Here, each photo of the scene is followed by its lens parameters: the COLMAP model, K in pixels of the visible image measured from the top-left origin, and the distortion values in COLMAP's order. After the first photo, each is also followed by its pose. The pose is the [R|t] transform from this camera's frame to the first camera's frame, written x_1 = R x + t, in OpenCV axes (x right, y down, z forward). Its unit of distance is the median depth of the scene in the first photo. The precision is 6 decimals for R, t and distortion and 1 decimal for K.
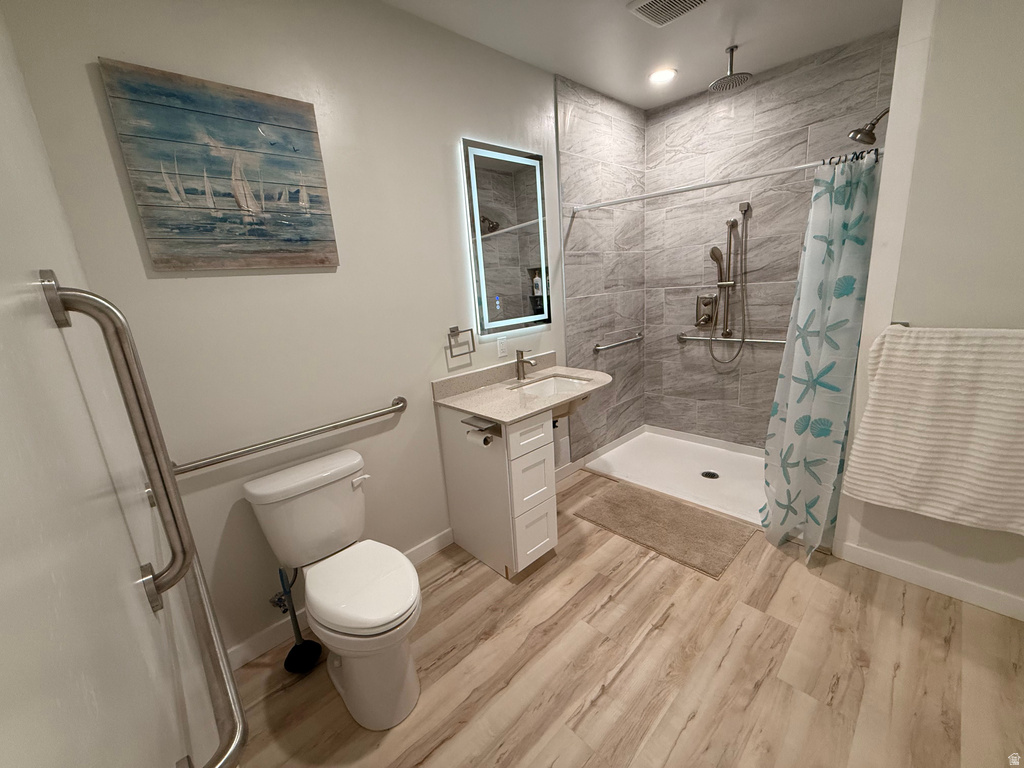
lens RADIAL K [[410.9, 0, 512.0], [0, 410.9, 384.0], [0, 0, 1]] dist [0.000631, 0.000410]
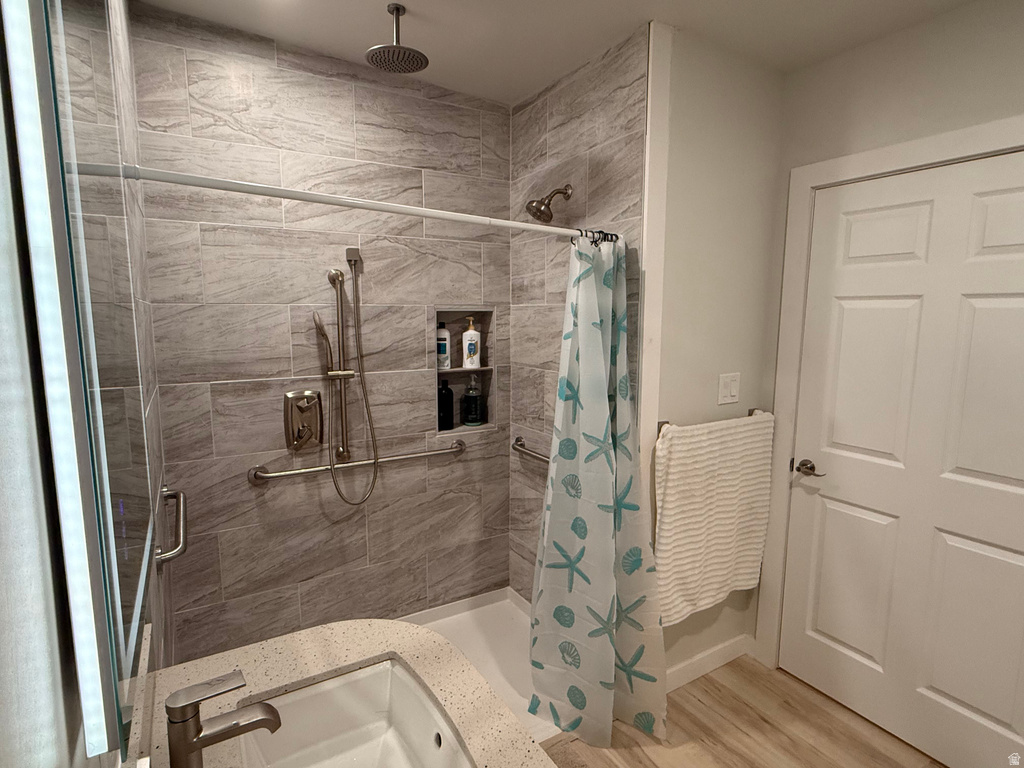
lens RADIAL K [[540.3, 0, 512.0], [0, 540.3, 384.0], [0, 0, 1]] dist [-0.002340, -0.000561]
pose [[0.213610, -0.050320, 0.975622, -0.189878], [0.214754, 0.976662, 0.003354, -0.180399], [-0.953022, 0.208803, 0.219431, 0.601367]]
